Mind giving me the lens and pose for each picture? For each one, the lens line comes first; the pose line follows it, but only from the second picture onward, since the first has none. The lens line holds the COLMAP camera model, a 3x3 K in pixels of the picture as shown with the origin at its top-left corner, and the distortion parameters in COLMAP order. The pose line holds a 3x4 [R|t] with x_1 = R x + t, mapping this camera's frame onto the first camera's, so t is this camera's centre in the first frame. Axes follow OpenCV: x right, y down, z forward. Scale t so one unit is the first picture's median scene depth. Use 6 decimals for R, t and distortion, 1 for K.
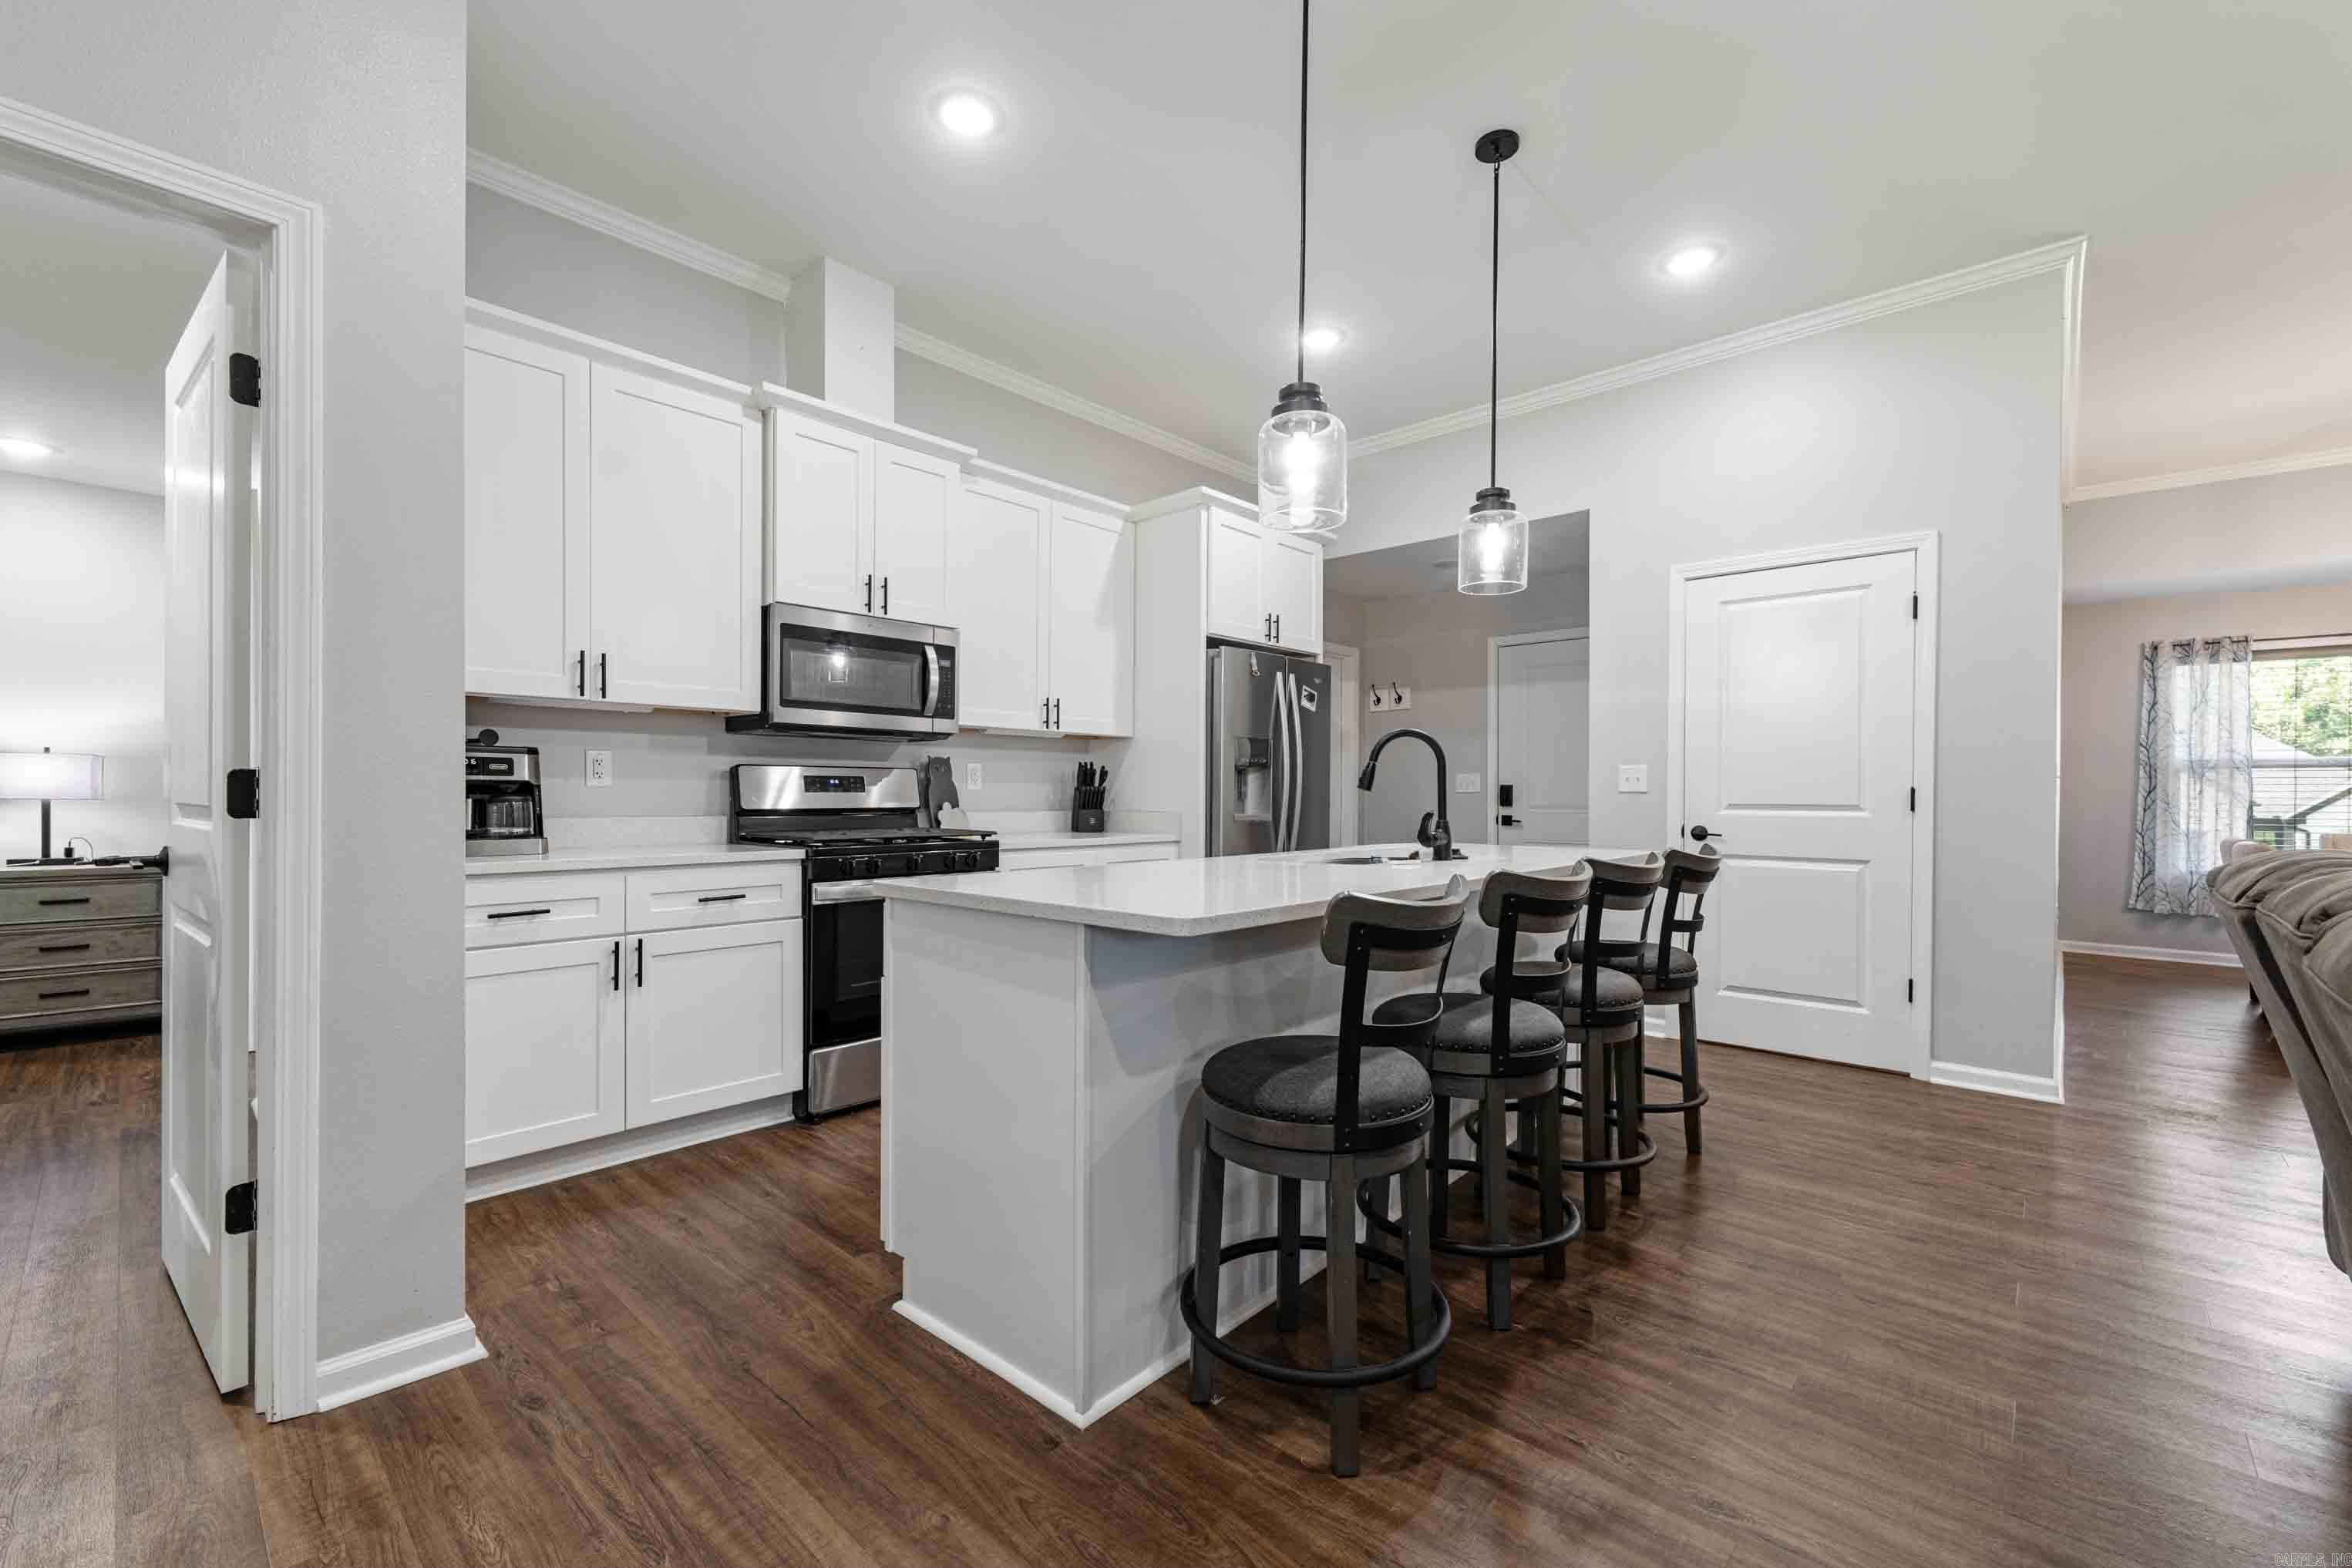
lens RADIAL K [[963.9, 0, 1176.0], [0, 963.9, 784.0], [0, 0, 1]] dist [0.002280, 0.000236]
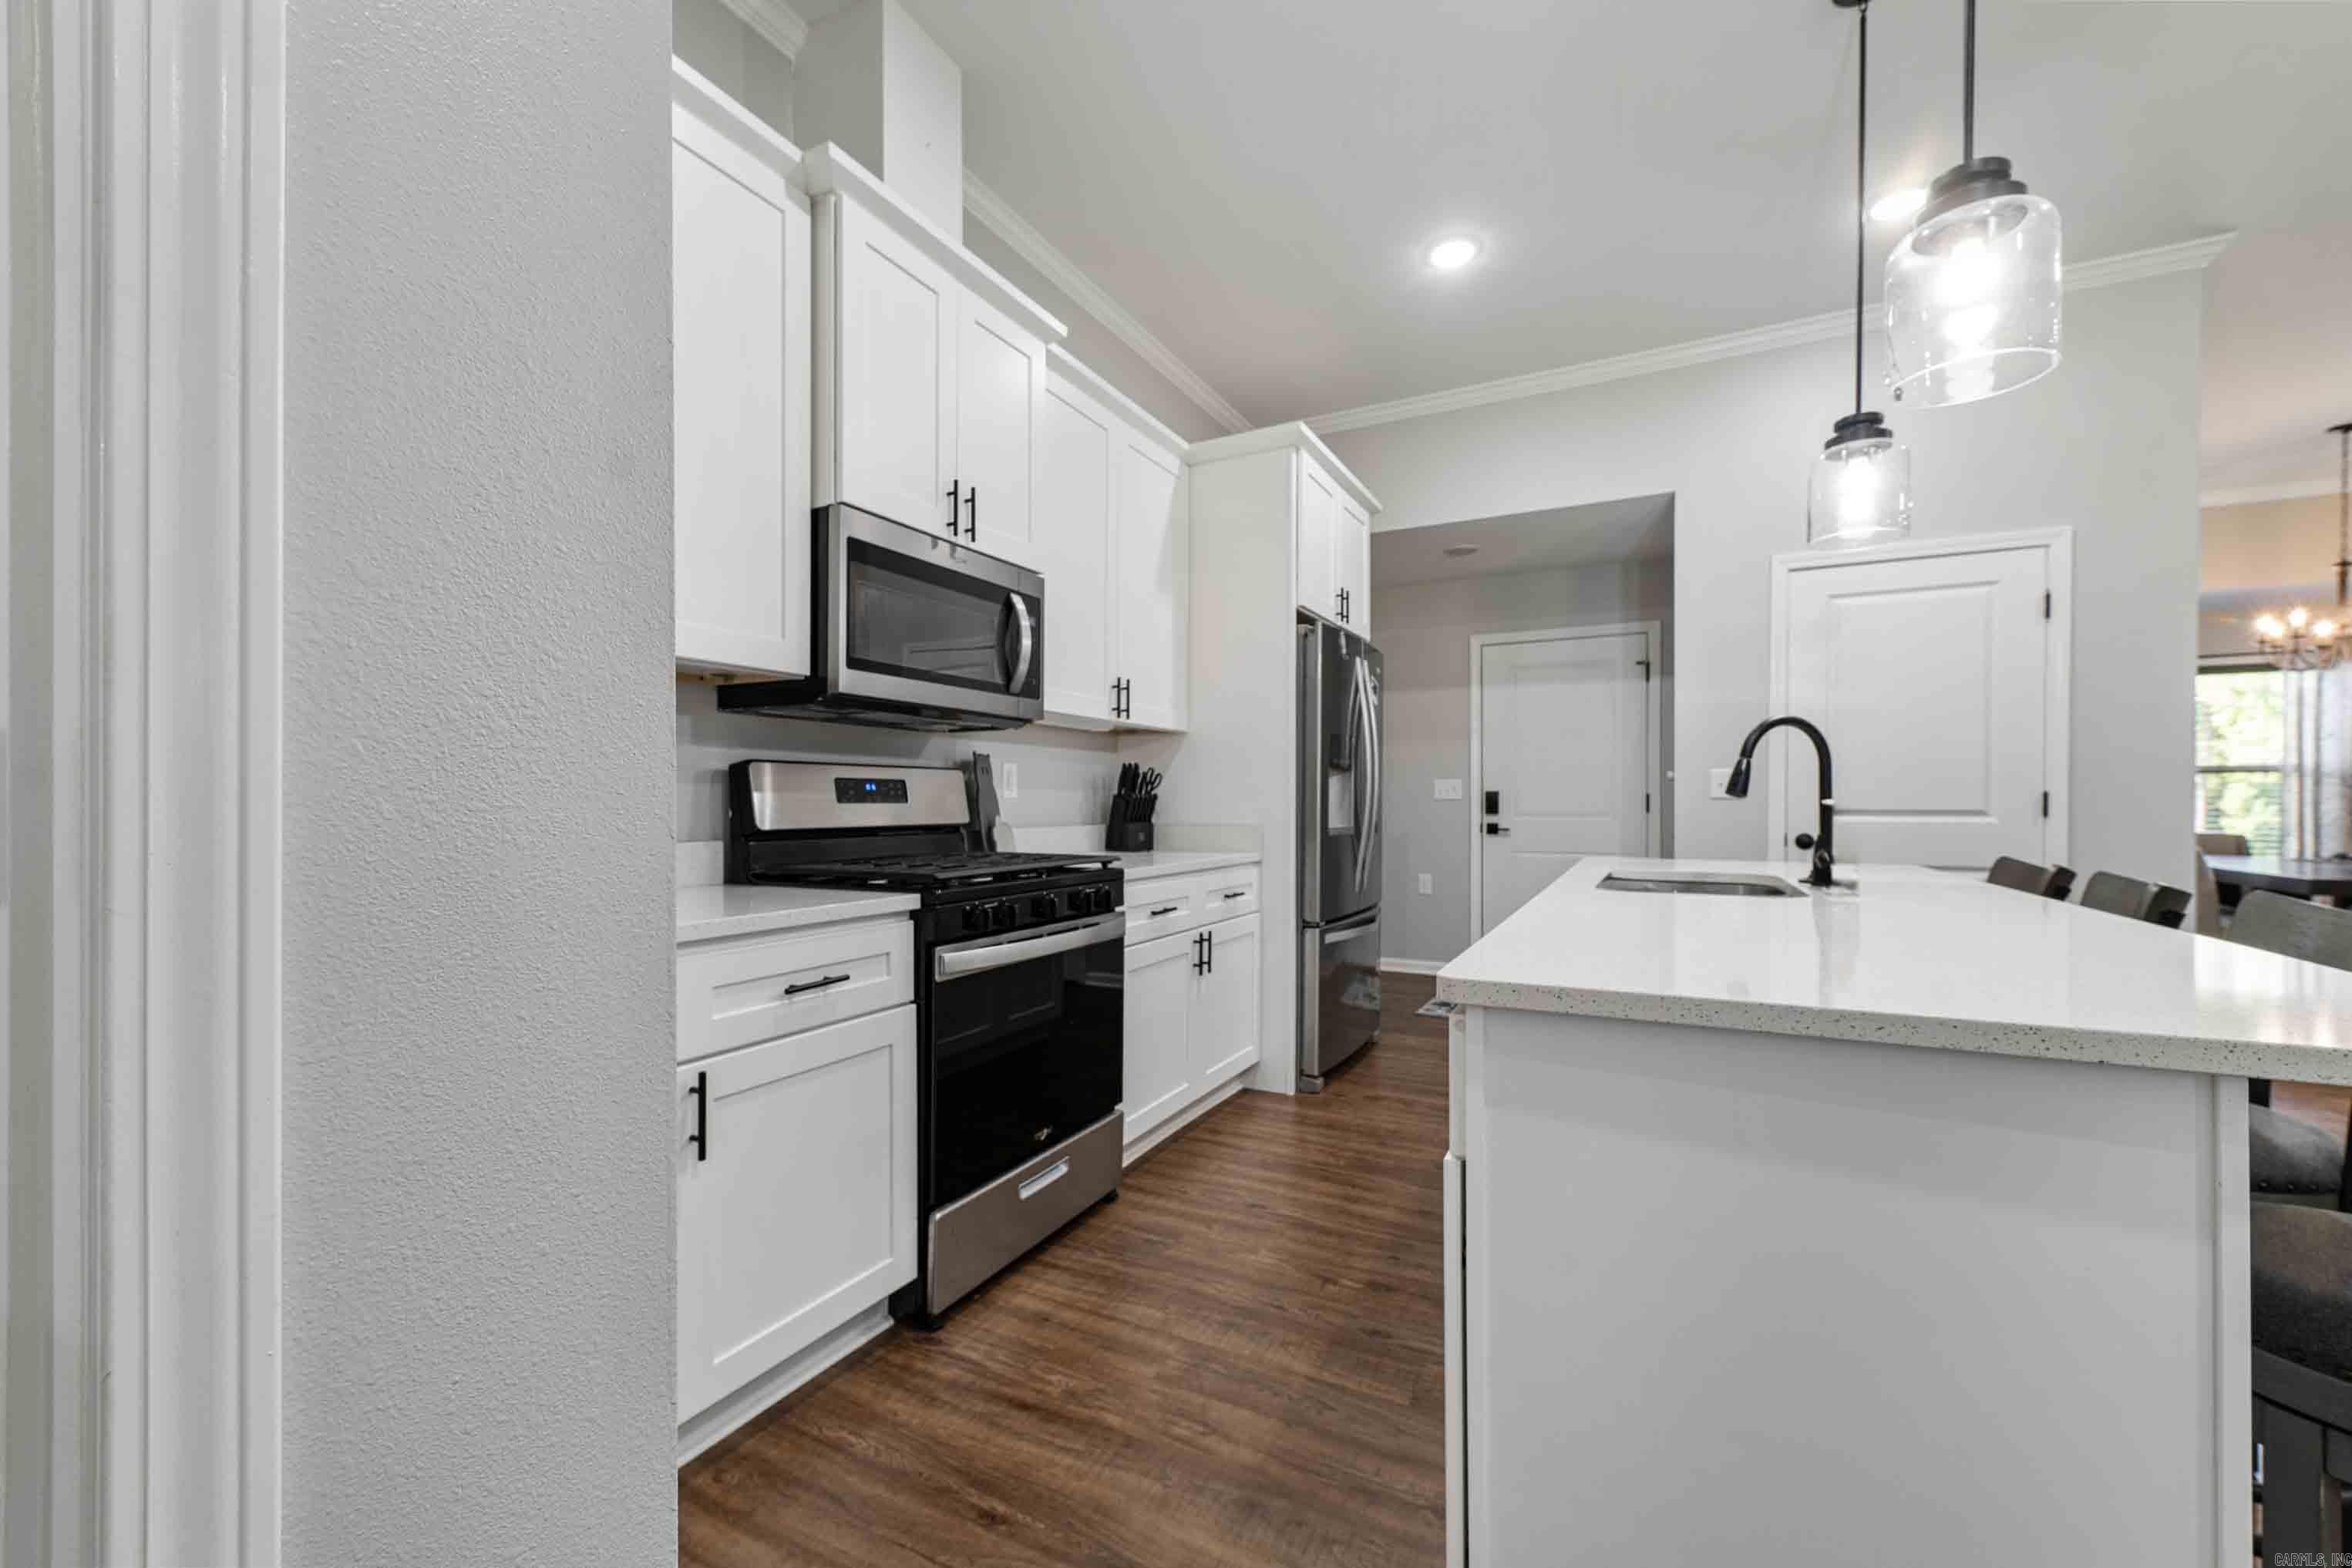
lens RADIAL K [[938.3, 0, 1170.5], [0, 938.3, 791.6], [0, 0, 1]] dist [-0.002965, 0.000007]
pose [[0.968442, -0.002025, 0.249230, -0.324725], [0.002161, 0.999998, -0.000269, 0.001403], [-0.249228, 0.000799, 0.968444, 0.315781]]
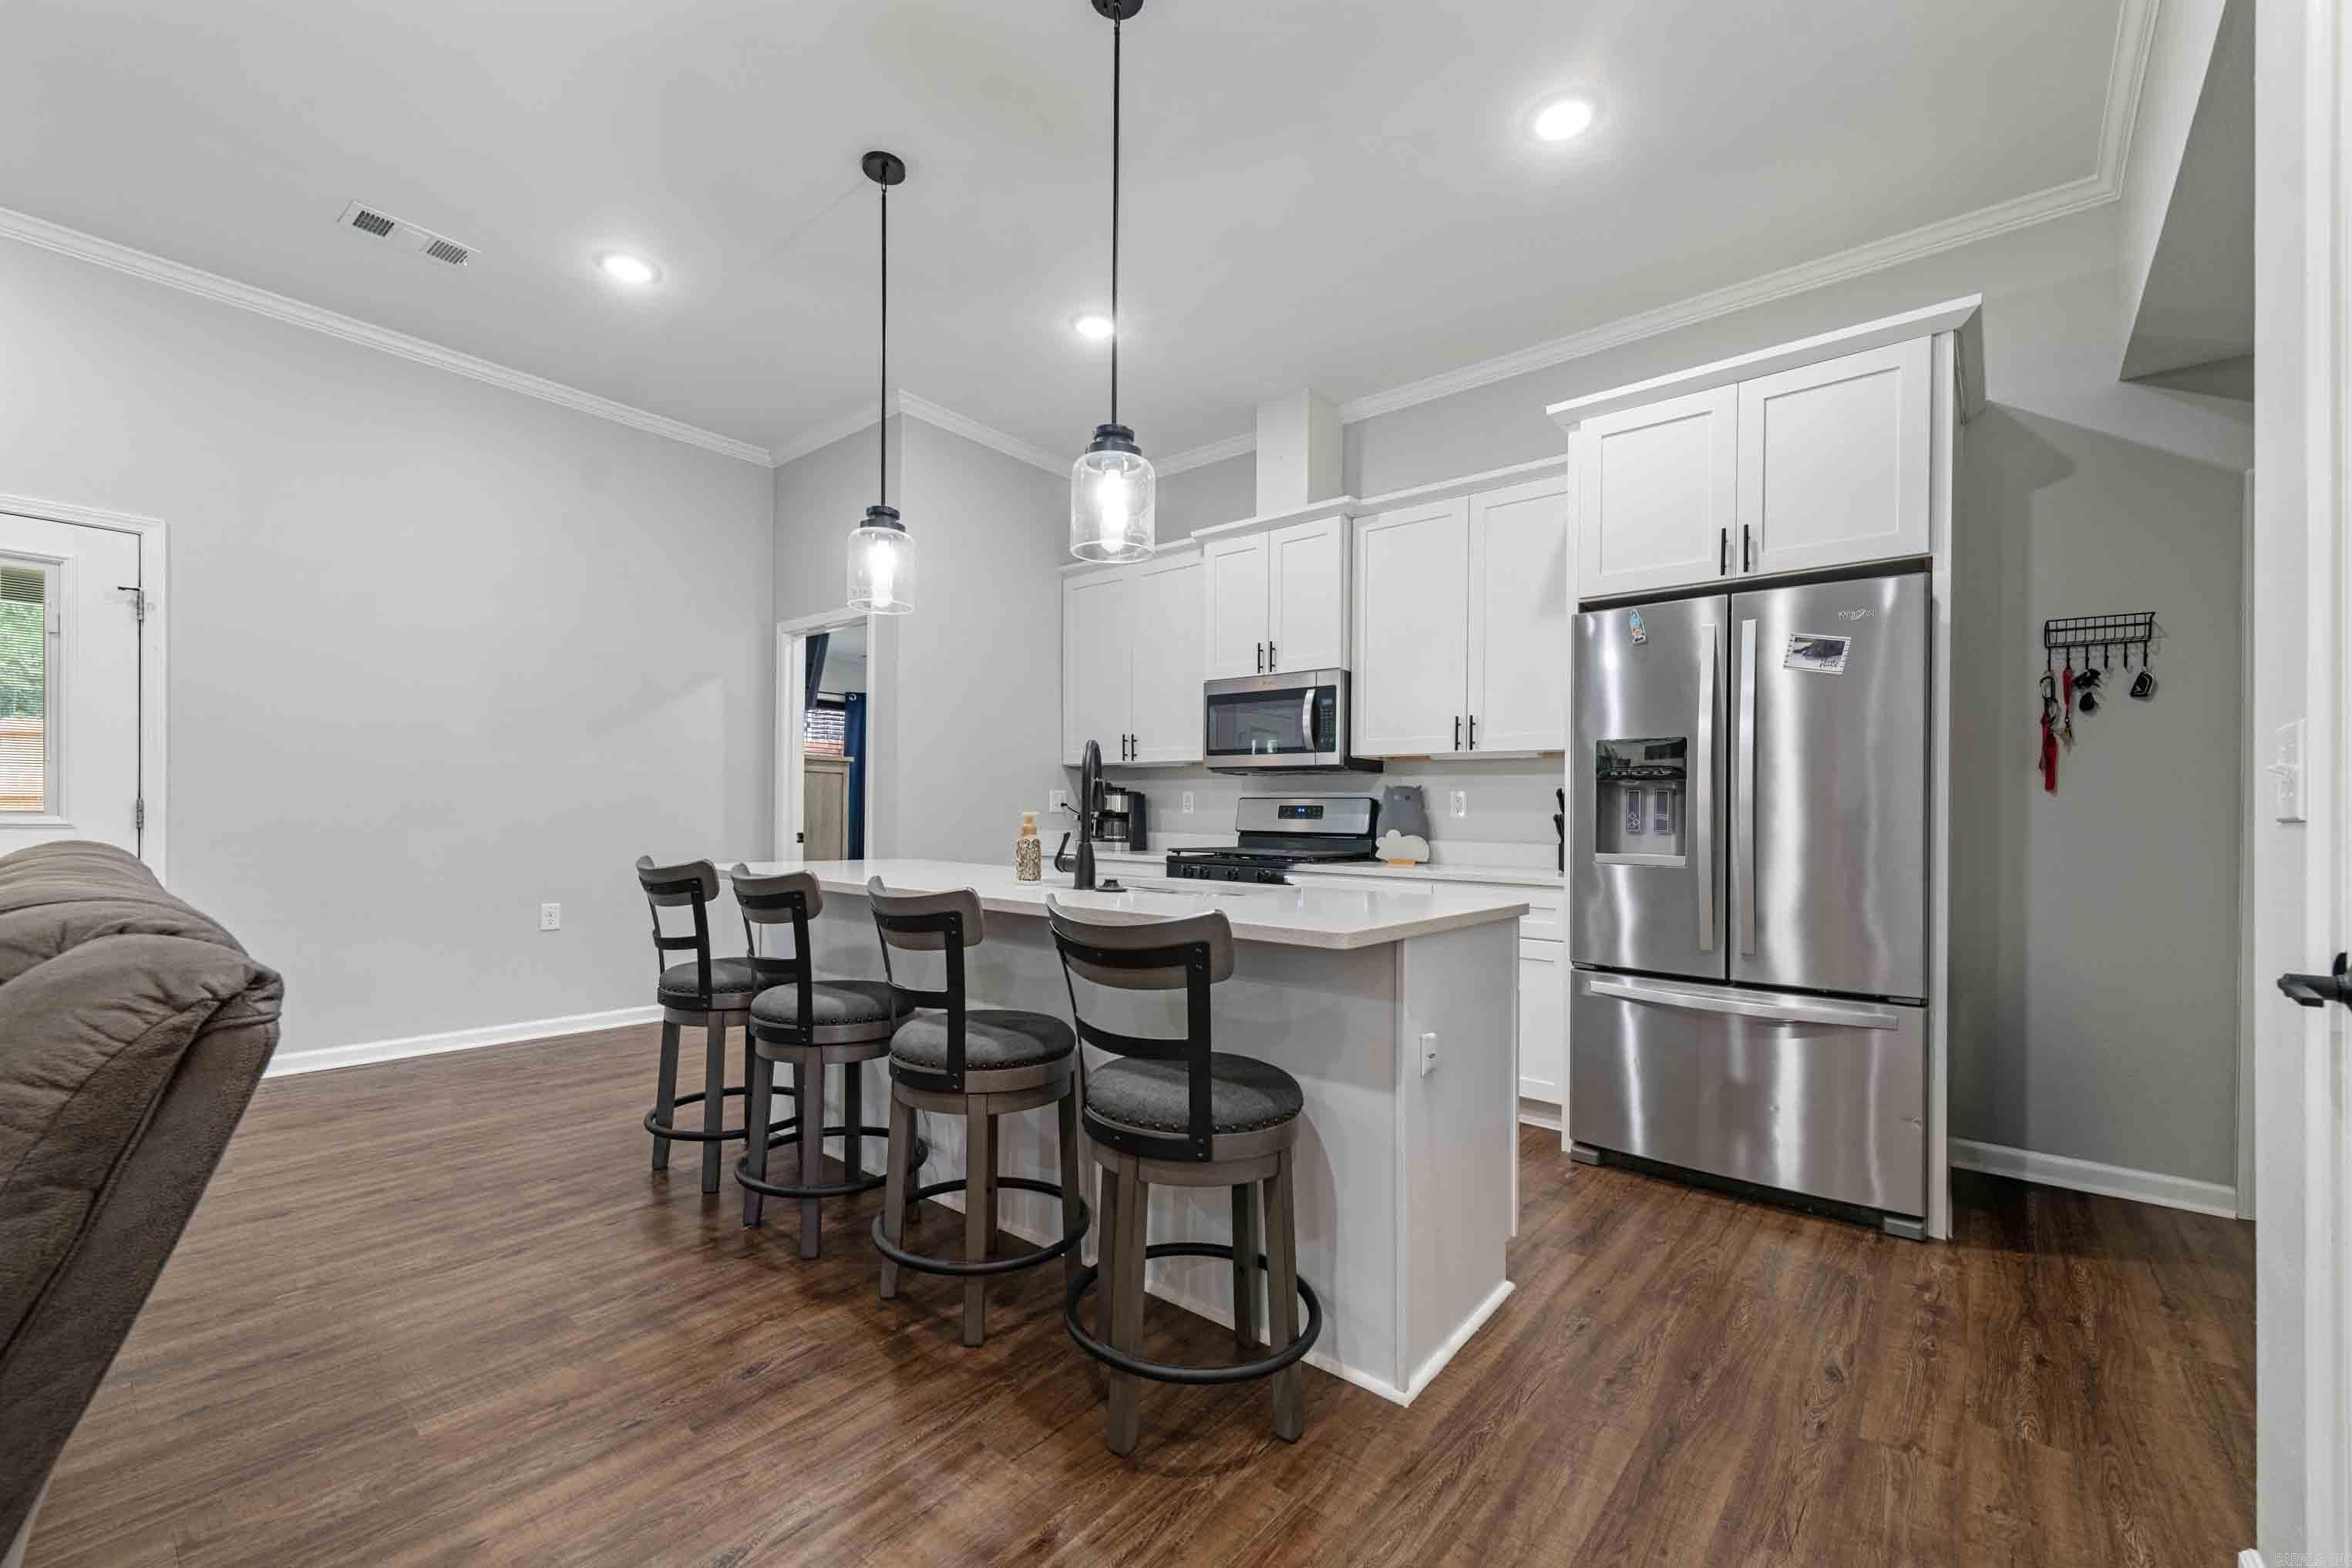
lens RADIAL K [[970.2, 0, 1174.8], [0, 970.2, 809.5], [0, 0, 1]] dist [0.010703, -0.000199]
pose [[0.036658, -0.011395, -0.999263, 0.897419], [-0.005629, 0.999917, -0.011609, 0.012232], [0.999312, 0.006050, 0.036591, 0.817309]]
